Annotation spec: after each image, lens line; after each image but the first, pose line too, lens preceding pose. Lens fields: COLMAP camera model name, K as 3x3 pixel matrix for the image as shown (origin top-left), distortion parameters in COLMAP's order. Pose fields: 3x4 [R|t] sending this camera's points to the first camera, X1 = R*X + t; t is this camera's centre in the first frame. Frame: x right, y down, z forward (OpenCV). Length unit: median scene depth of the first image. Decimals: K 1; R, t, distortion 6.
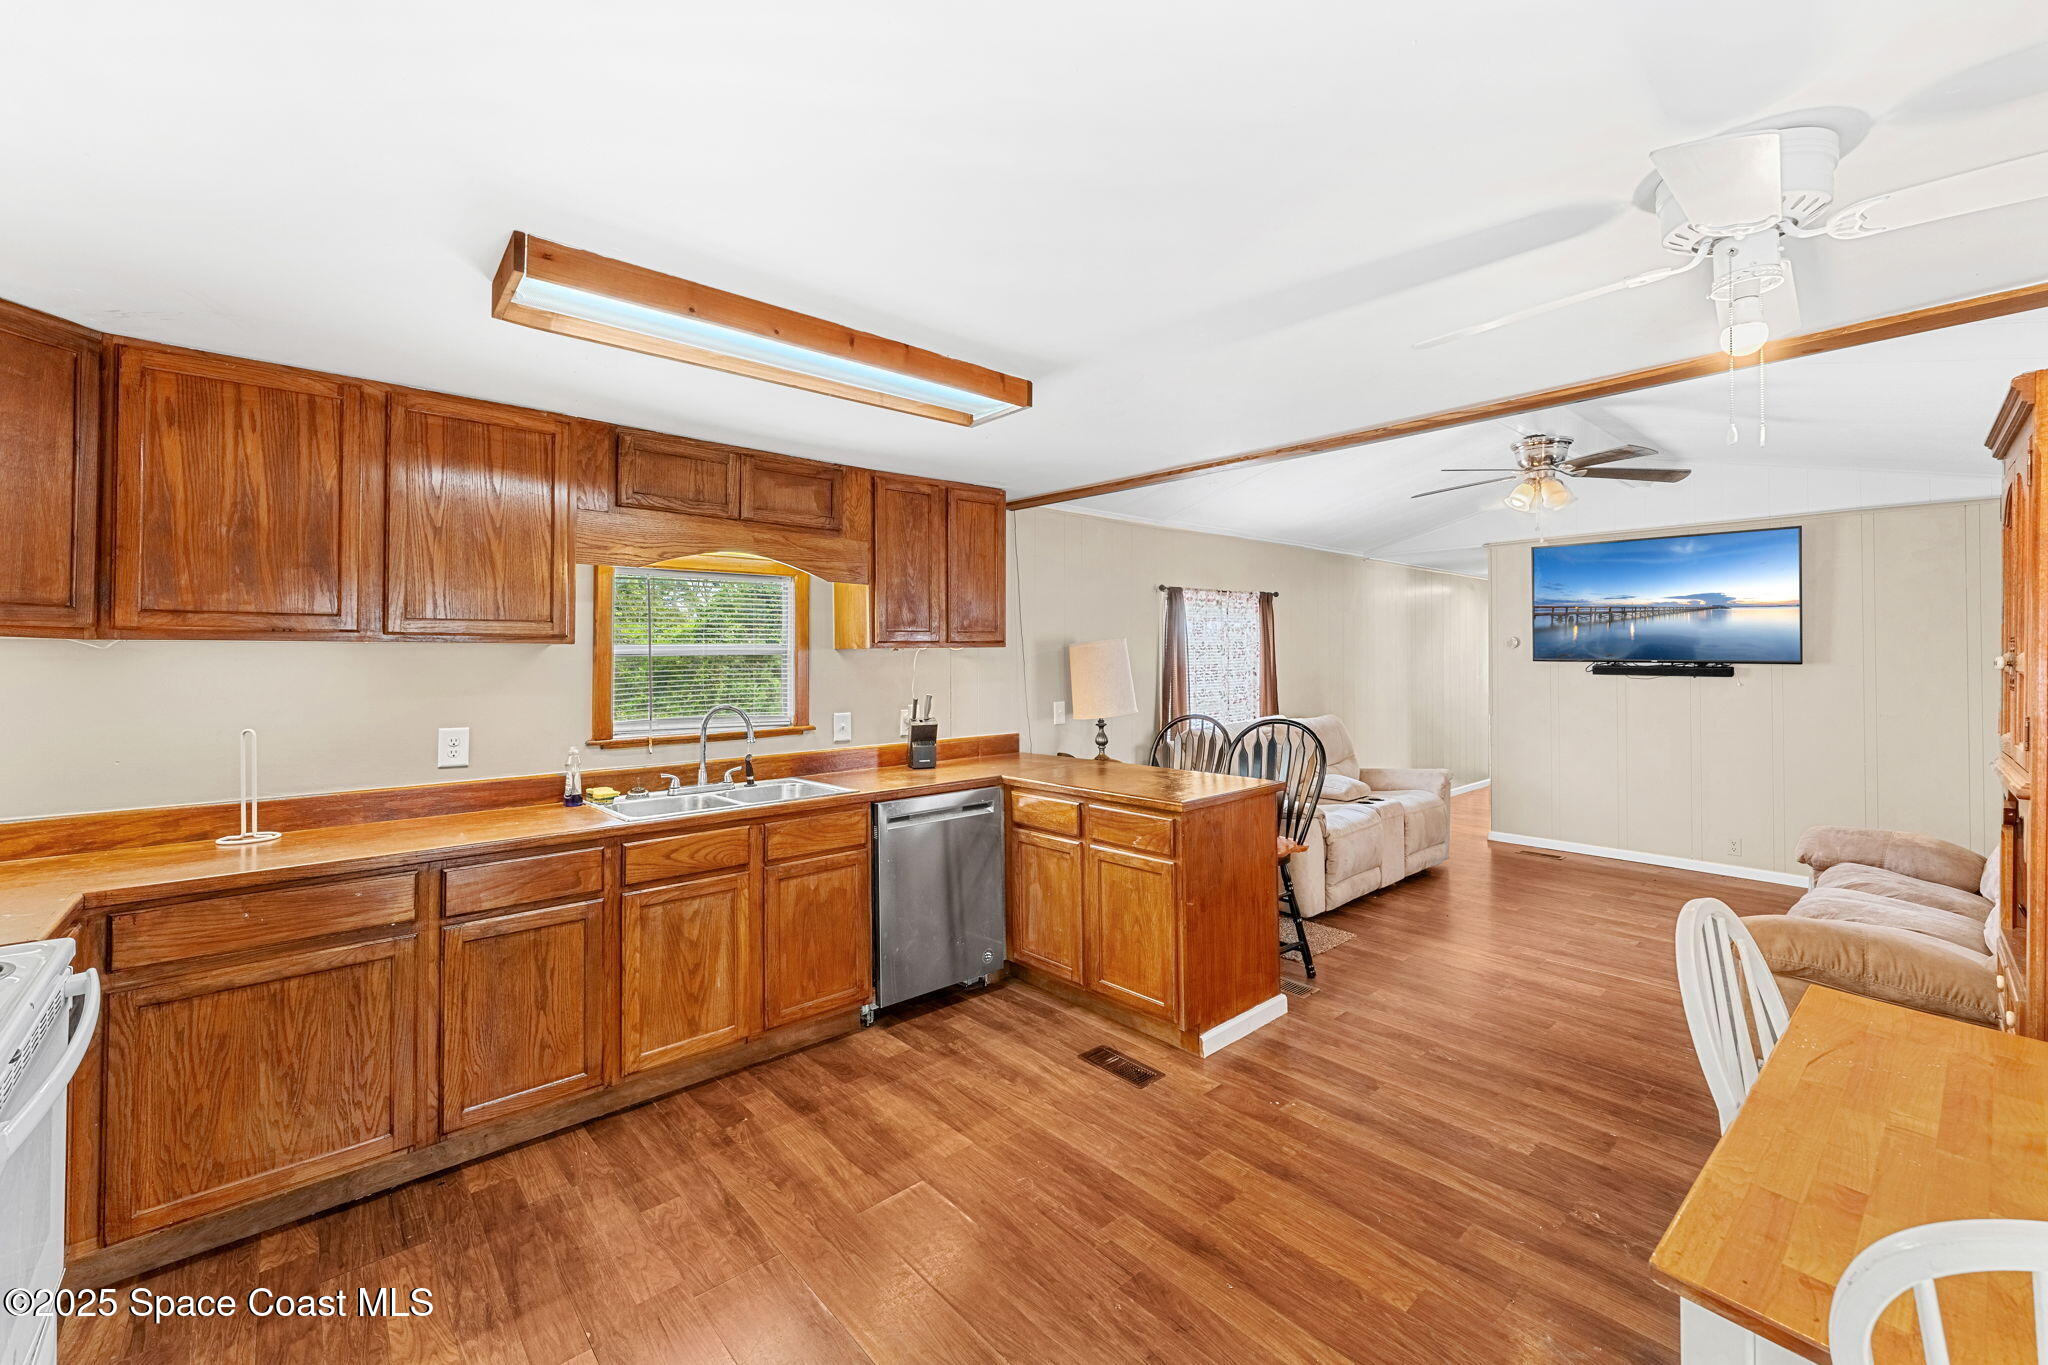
lens RADIAL K [[821.3, 0, 1033.4], [0, 821.3, 642.5], [0, 0, 1]] dist [-0.002818, 0.001011]
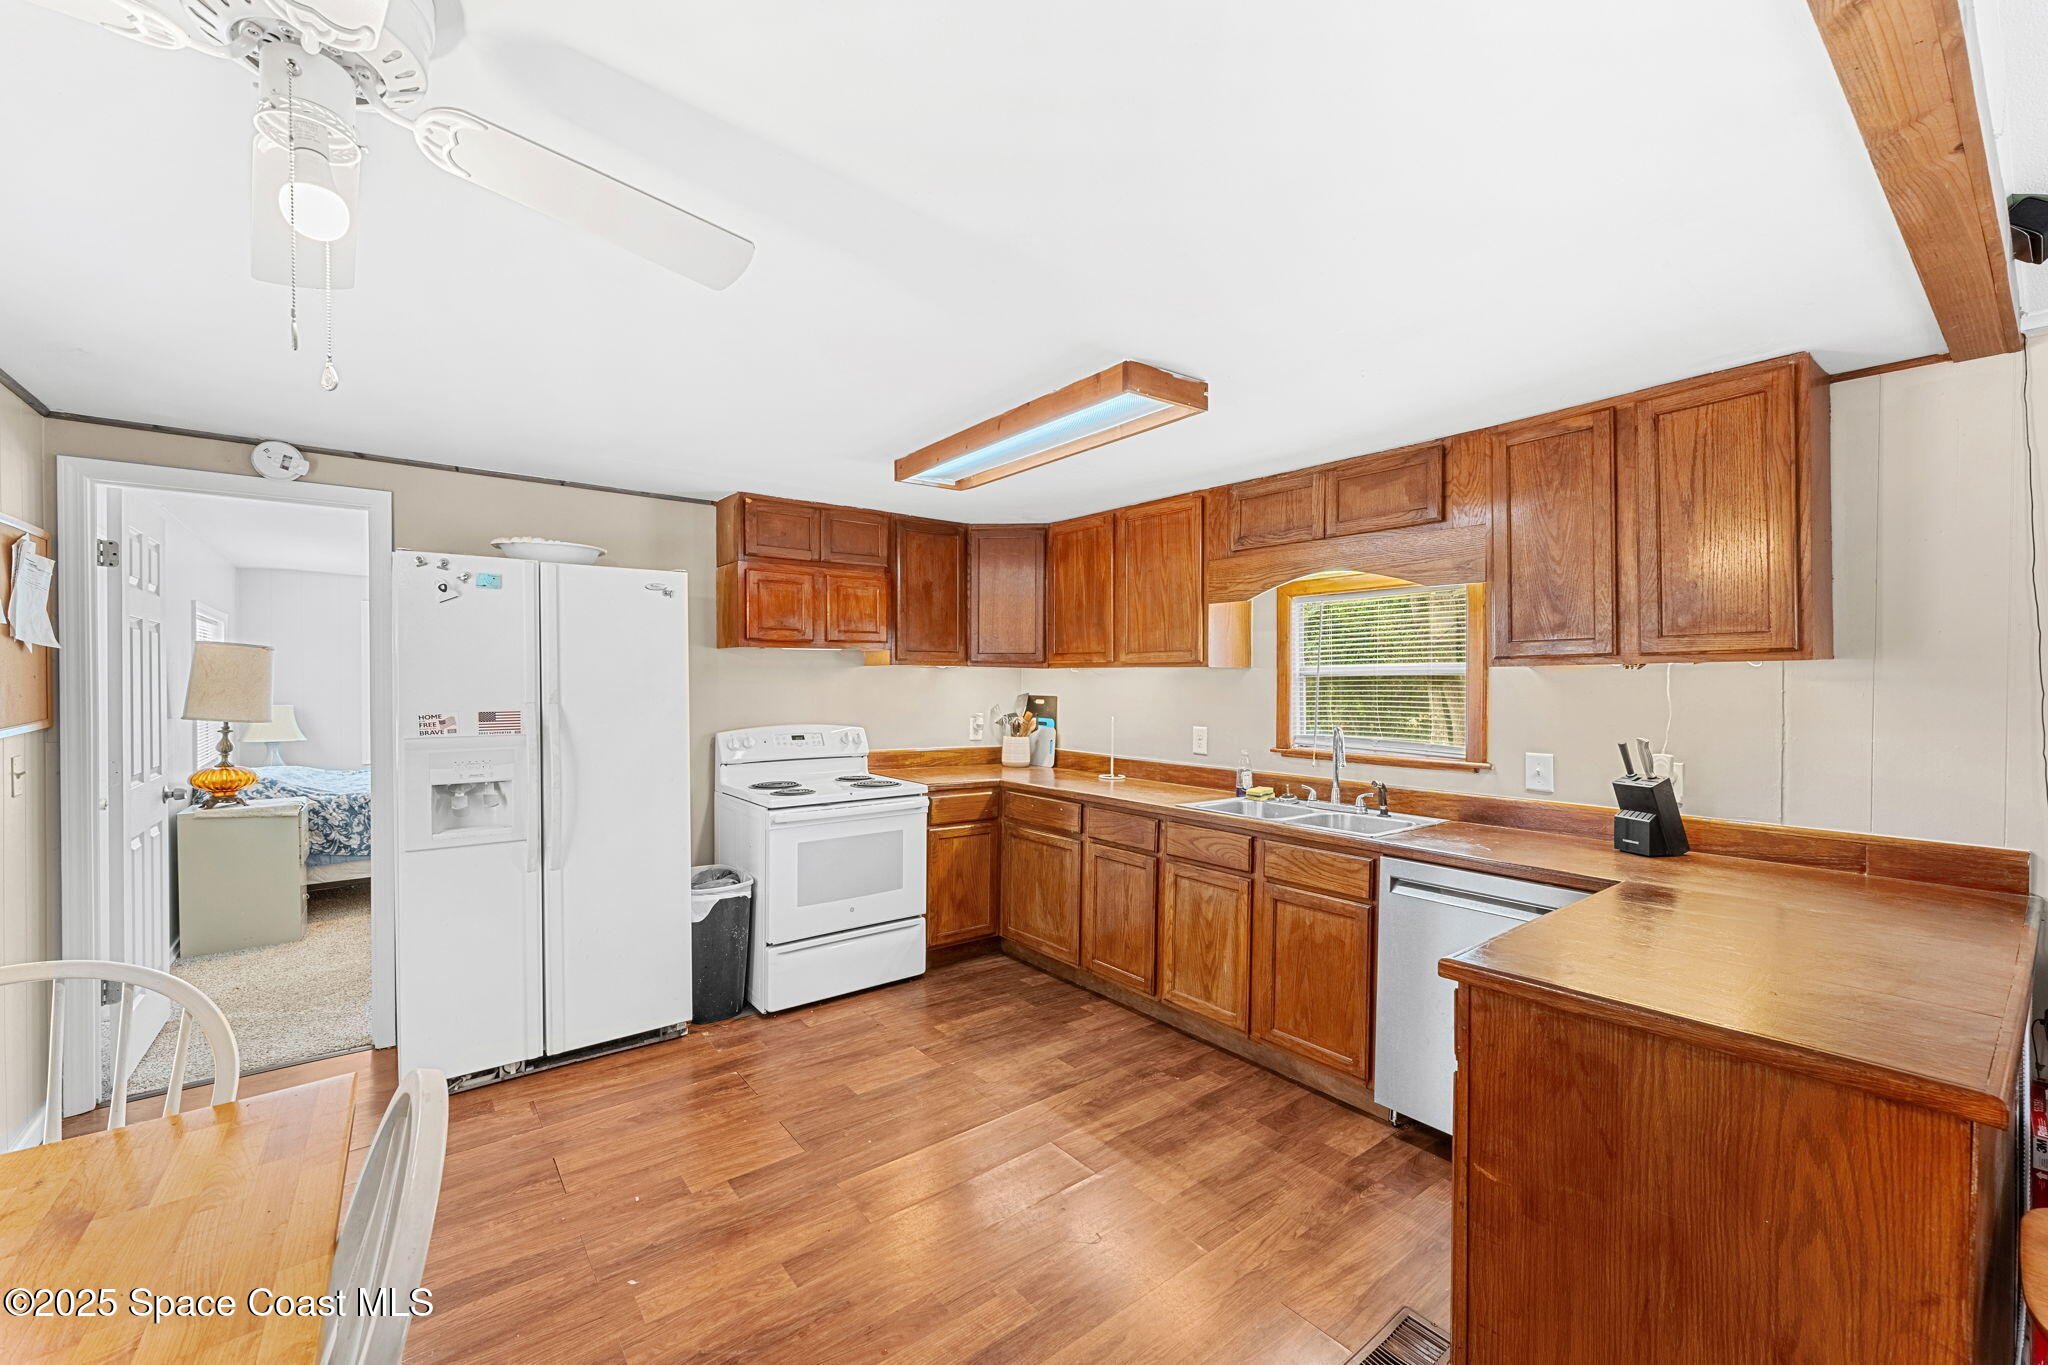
lens RADIAL K [[821.3, 0, 1023.9], [0, 821.3, 685.6], [0, 0, 1]] dist [-0.002818, 0.001011]
pose [[-0.064861, 0.011413, -0.997829, 0.602229], [0.014812, 0.999835, 0.010473, 0.010895], [0.997784, -0.014101, -0.065019, 0.647572]]
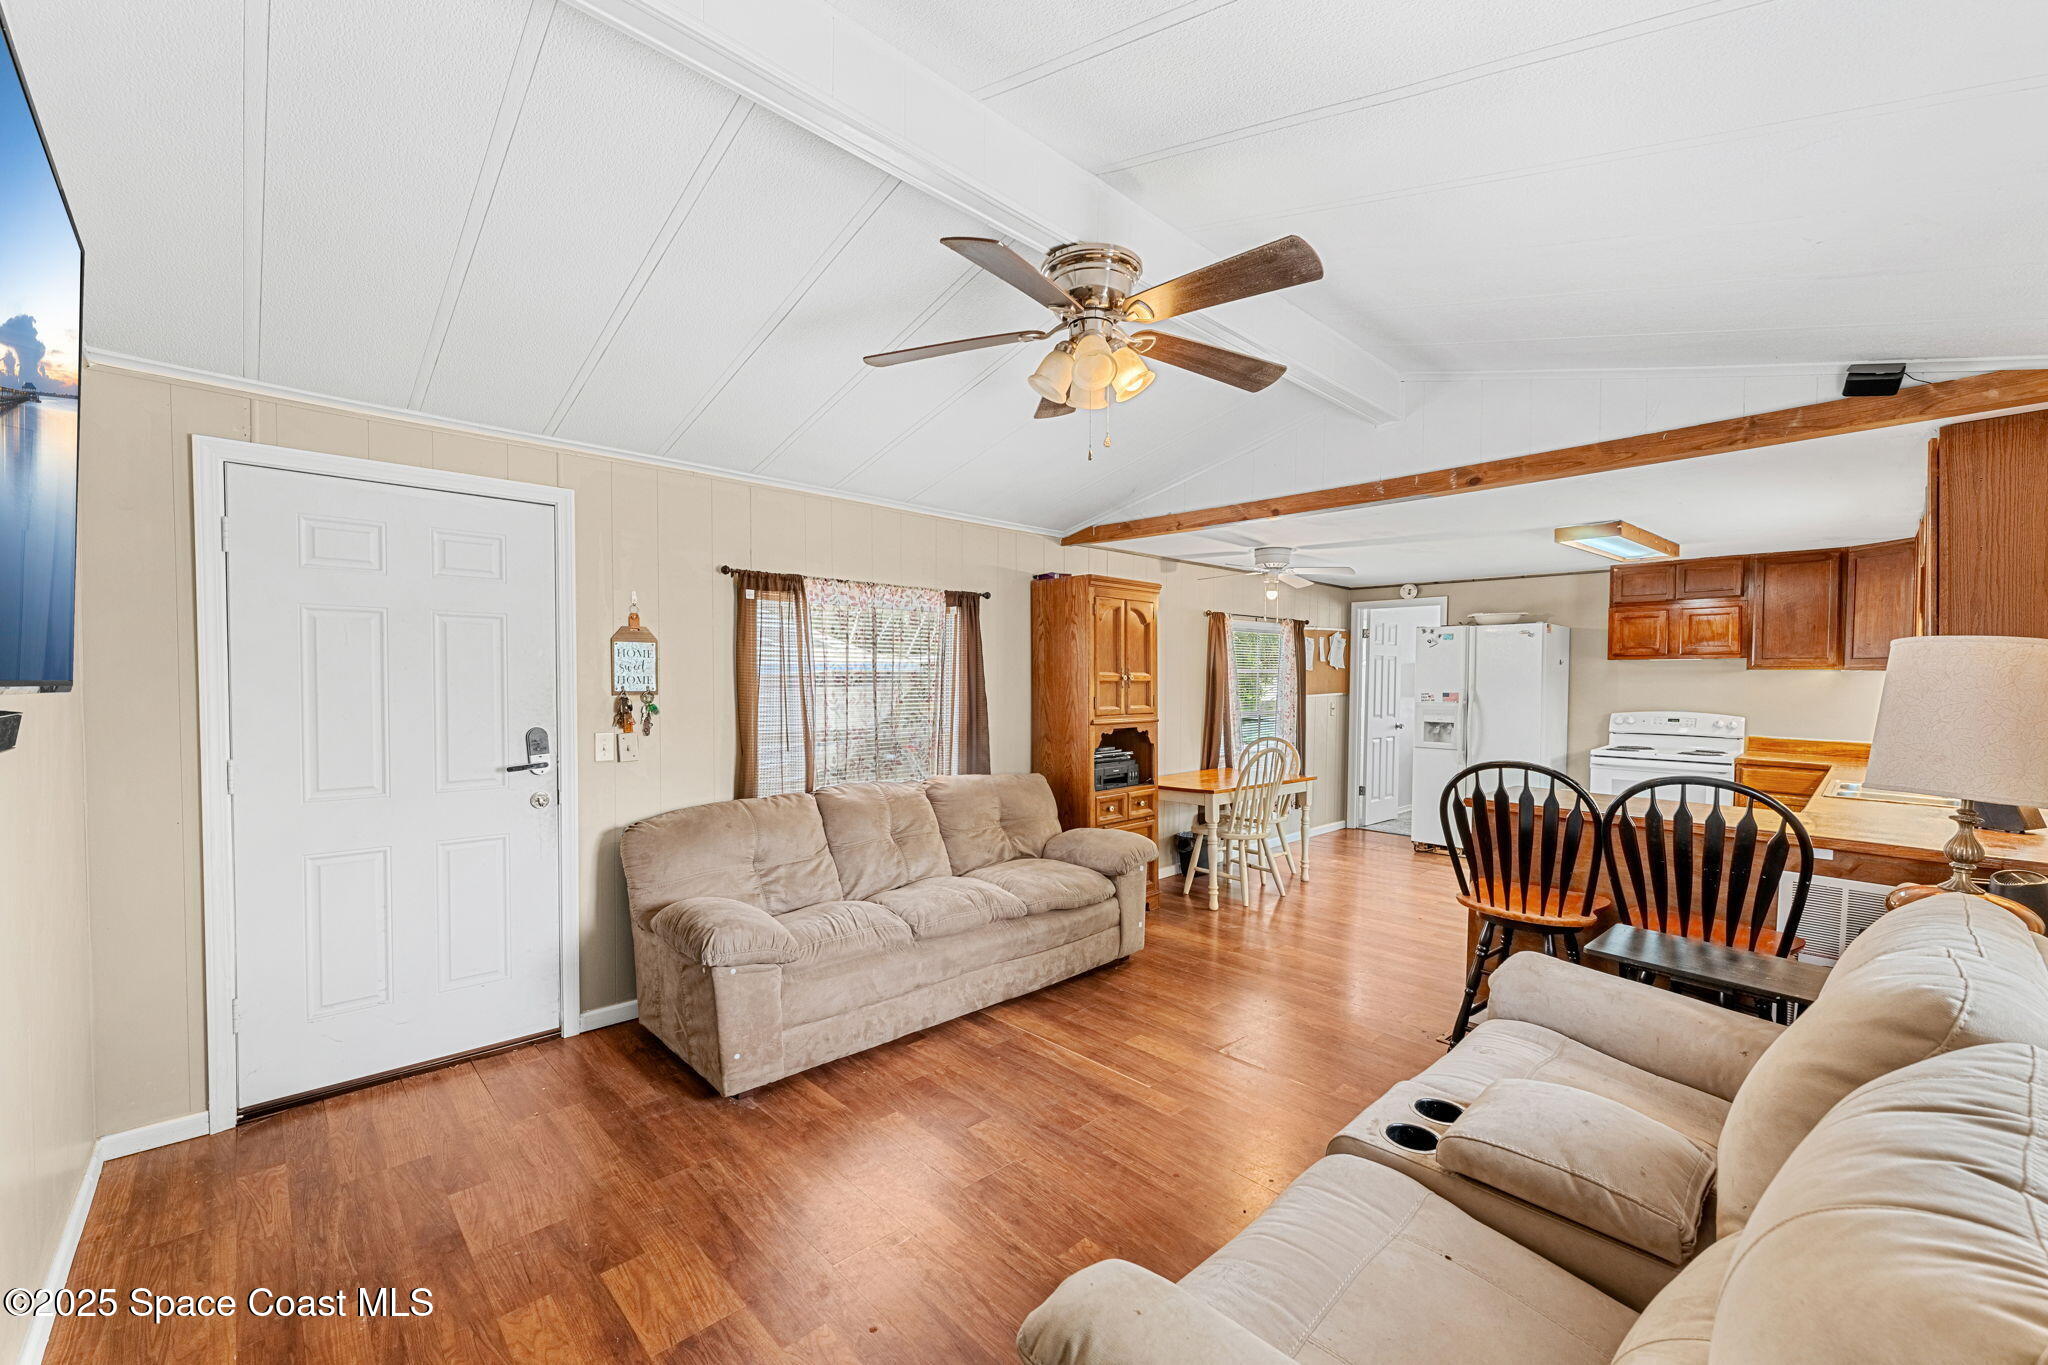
lens RADIAL K [[821.3, 0, 1008.7], [0, 821.3, 702.4], [0, 0, 1]] dist [-0.002818, 0.001011]
pose [[-0.999931, -0.004899, -0.010666, 0.862782], [-0.005050, 0.999887, 0.014172, 0.038718], [0.010595, 0.014225, -0.999843, 1.964383]]
